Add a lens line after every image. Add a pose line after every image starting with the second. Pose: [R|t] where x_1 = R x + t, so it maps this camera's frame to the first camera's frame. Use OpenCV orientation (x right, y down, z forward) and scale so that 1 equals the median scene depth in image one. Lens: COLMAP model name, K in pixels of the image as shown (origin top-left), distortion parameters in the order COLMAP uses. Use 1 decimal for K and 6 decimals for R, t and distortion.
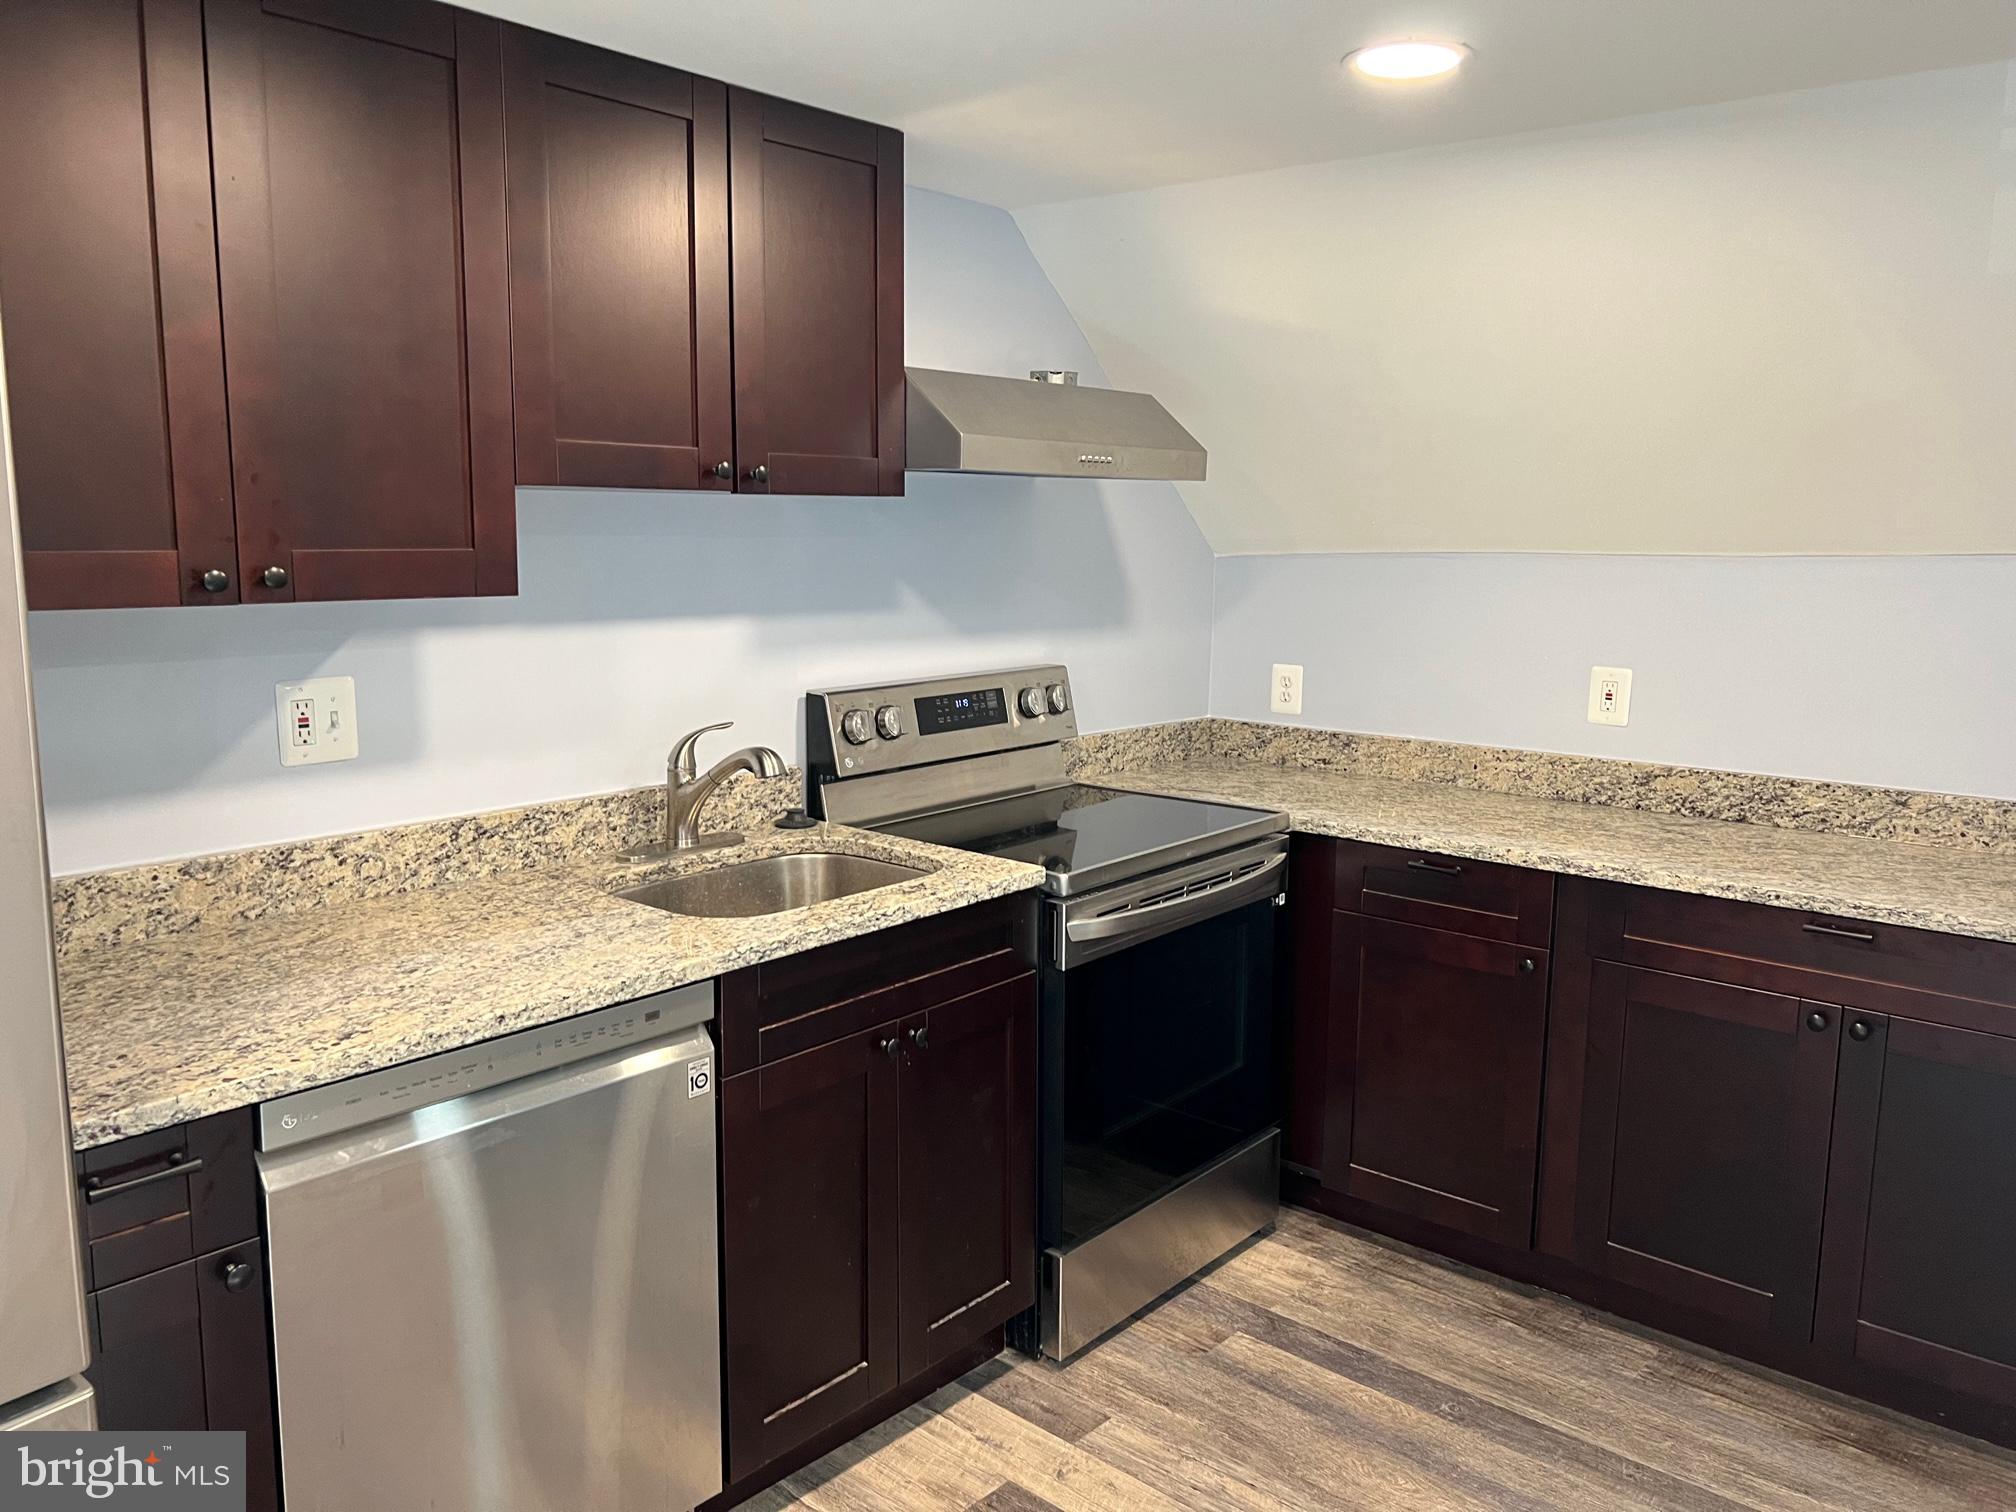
lens RADIAL K [[1509.0, 0, 997.2], [0, 1509.0, 775.3], [0, 0, 1]] dist [0.114441, -0.195563]
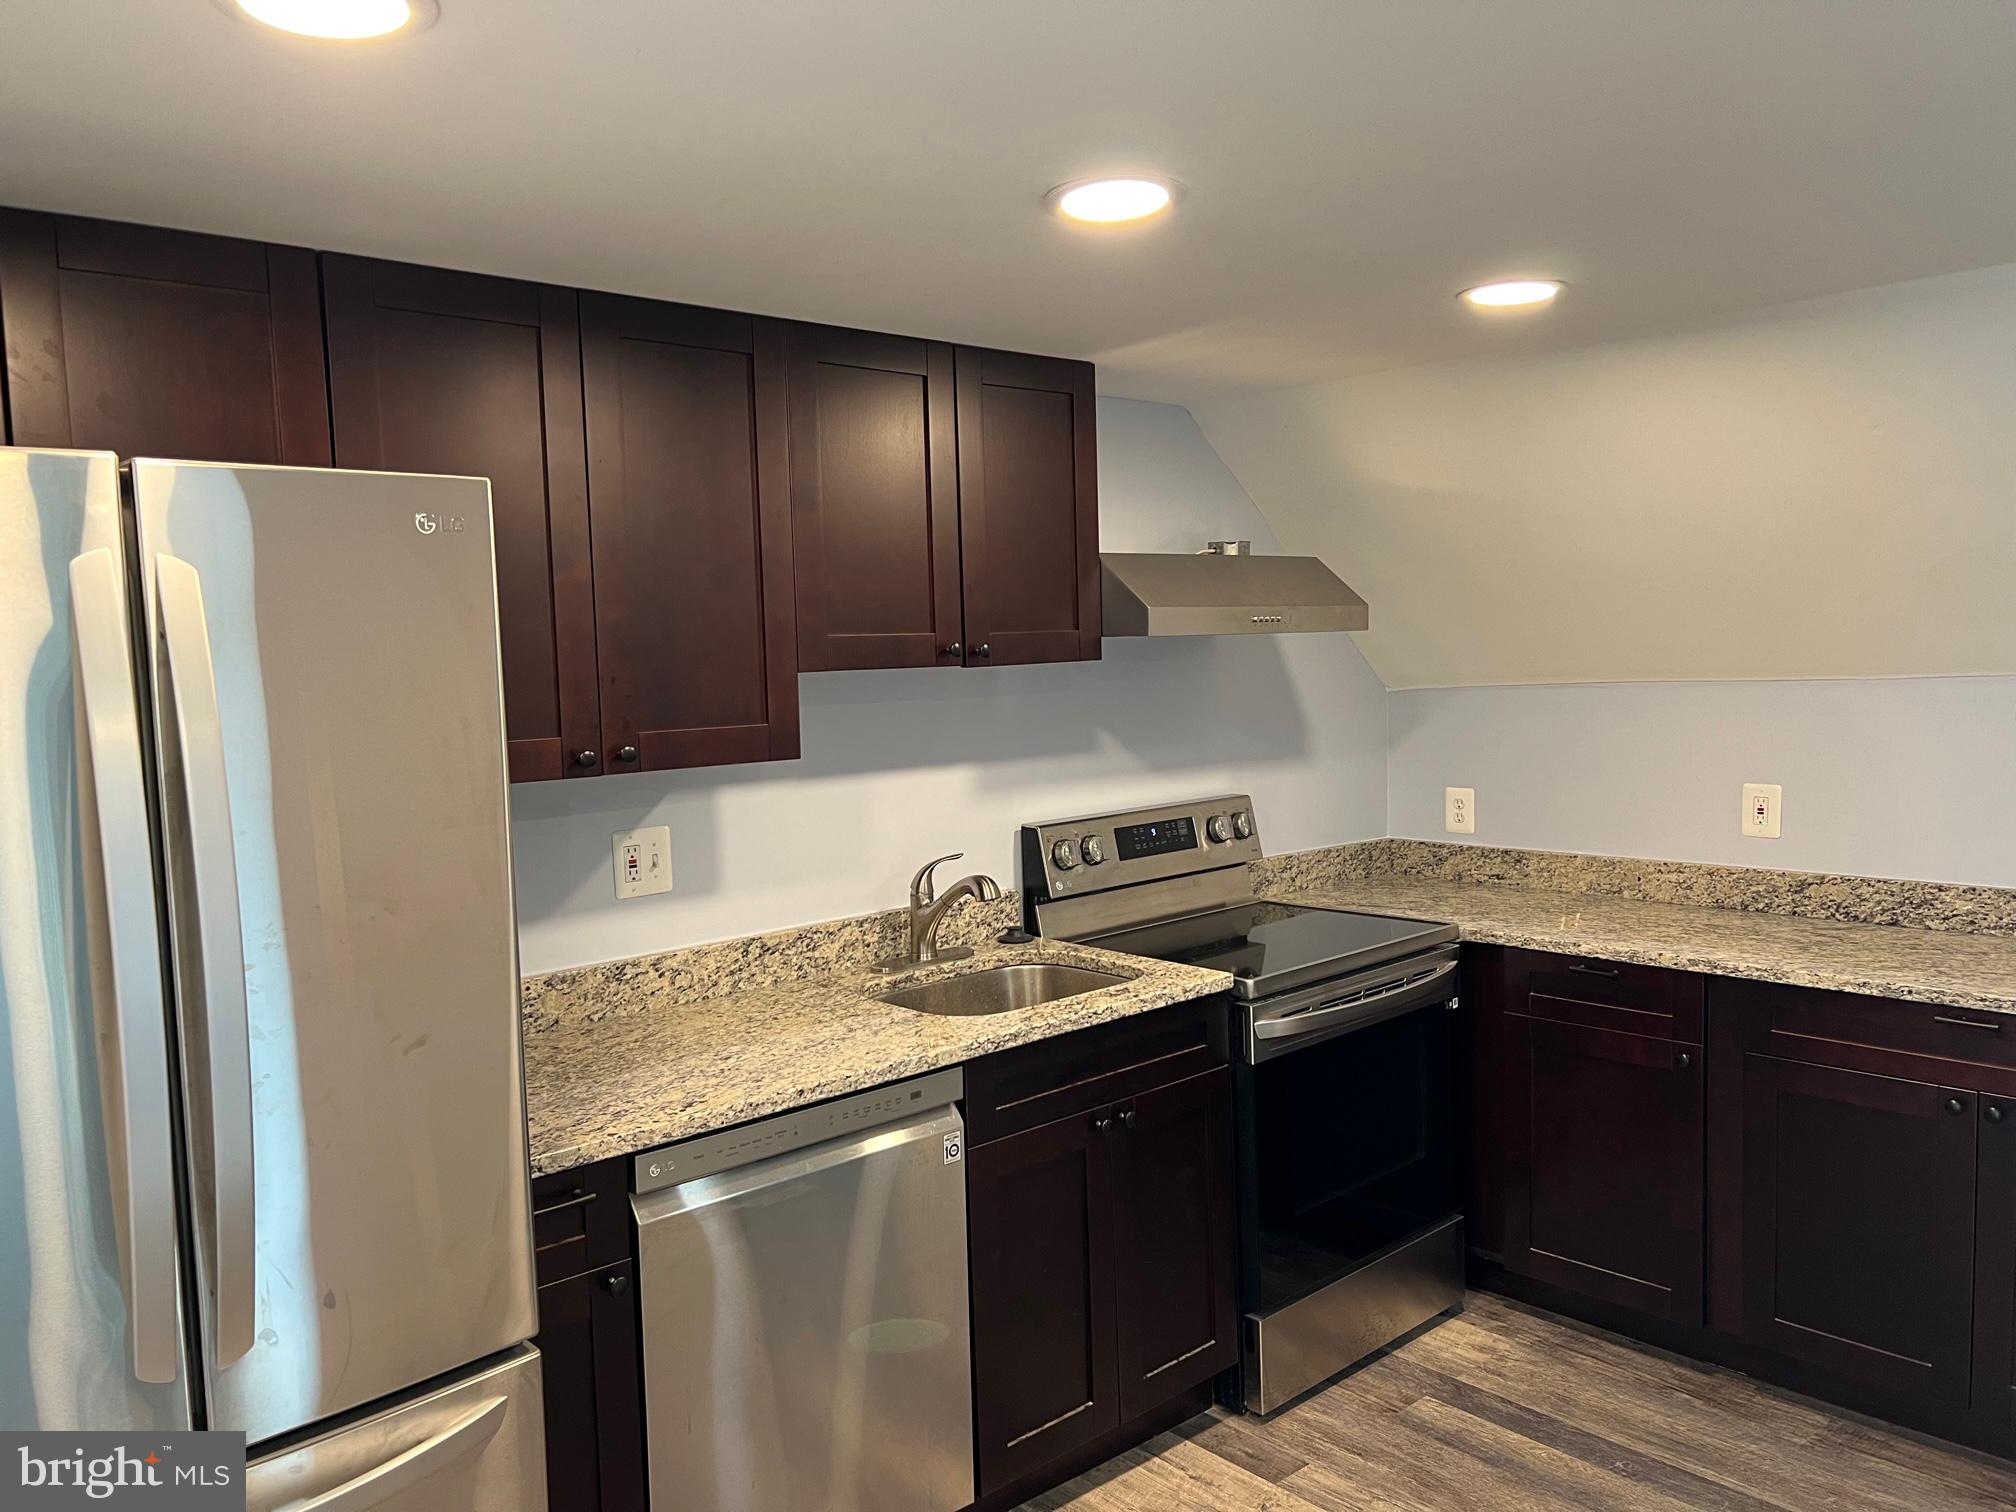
lens RADIAL K [[1509.0, 0, 997.2], [0, 1509.0, 775.3], [0, 0, 1]] dist [0.114441, -0.195563]
pose [[0.991242, -0.030904, -0.128394, 0.006519], [0.020329, 0.996353, -0.082872, 0.002375], [0.130487, 0.079537, 0.988255, -0.174959]]
